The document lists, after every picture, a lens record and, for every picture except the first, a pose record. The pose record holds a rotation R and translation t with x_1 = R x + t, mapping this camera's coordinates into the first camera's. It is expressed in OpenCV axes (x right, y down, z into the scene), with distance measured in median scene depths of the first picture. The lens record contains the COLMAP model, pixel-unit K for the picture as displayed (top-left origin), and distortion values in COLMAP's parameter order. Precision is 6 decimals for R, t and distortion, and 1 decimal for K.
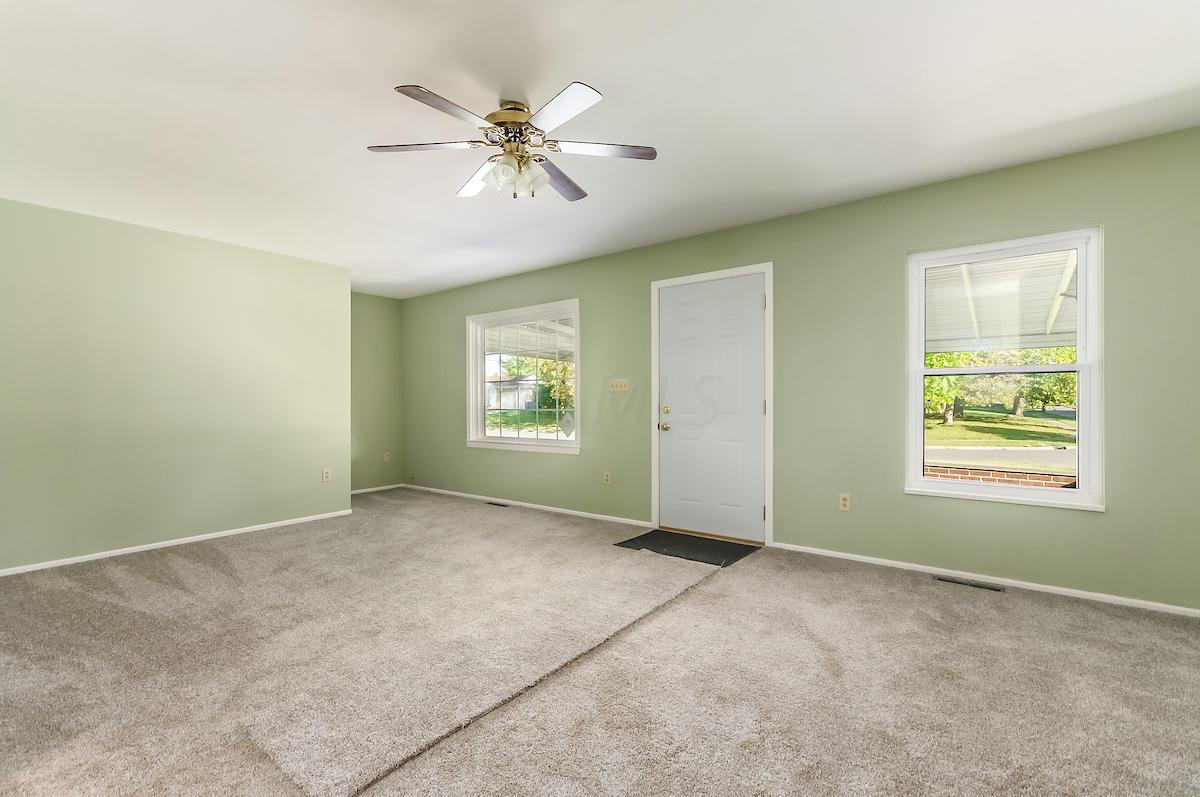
lens RADIAL K [[524.7, 0, 596.0], [0, 524.7, 394.7], [0, 0, 1]] dist [0.008059, -0.003566]
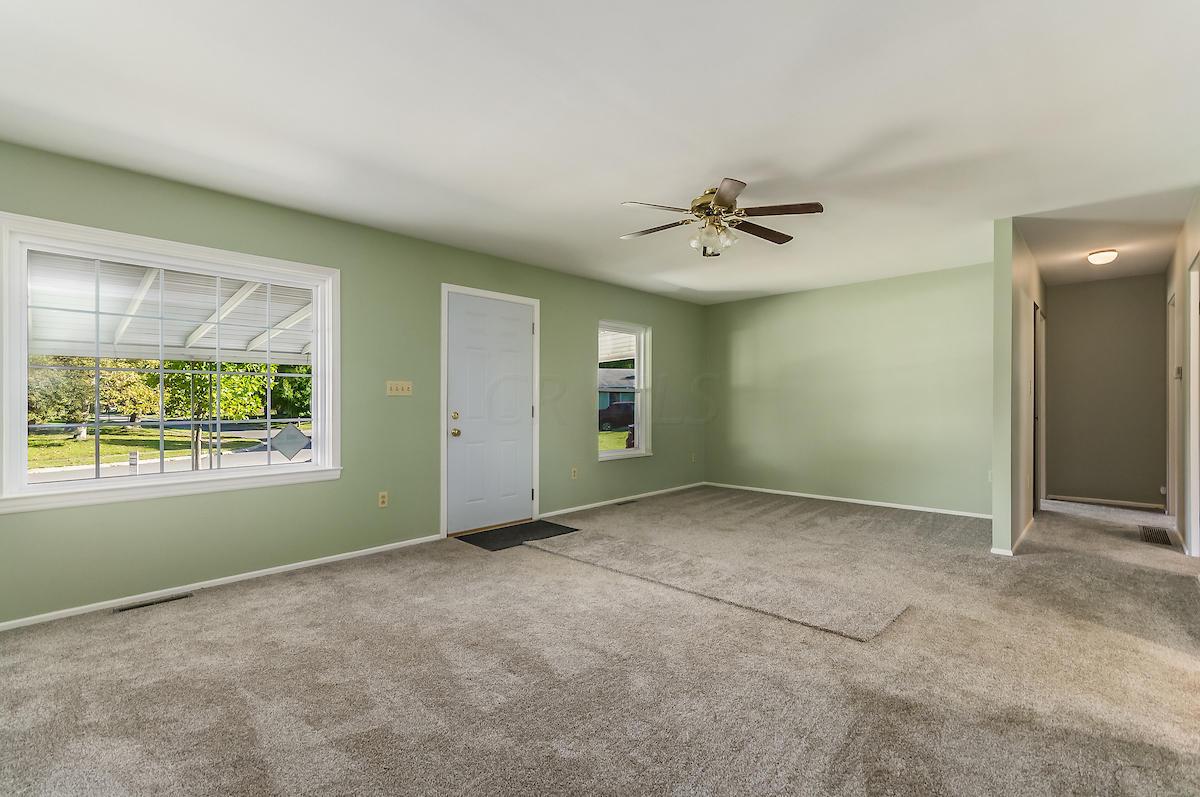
lens RADIAL K [[512.9, 0, 592.6], [0, 512.9, 405.9], [0, 0, 1]] dist [0.000023, 0.000091]
pose [[0.146177, 0.002998, 0.989254, -0.775685], [-0.002887, 0.999992, -0.002604, 0.012018], [-0.989254, -0.002475, 0.146185, 0.586410]]
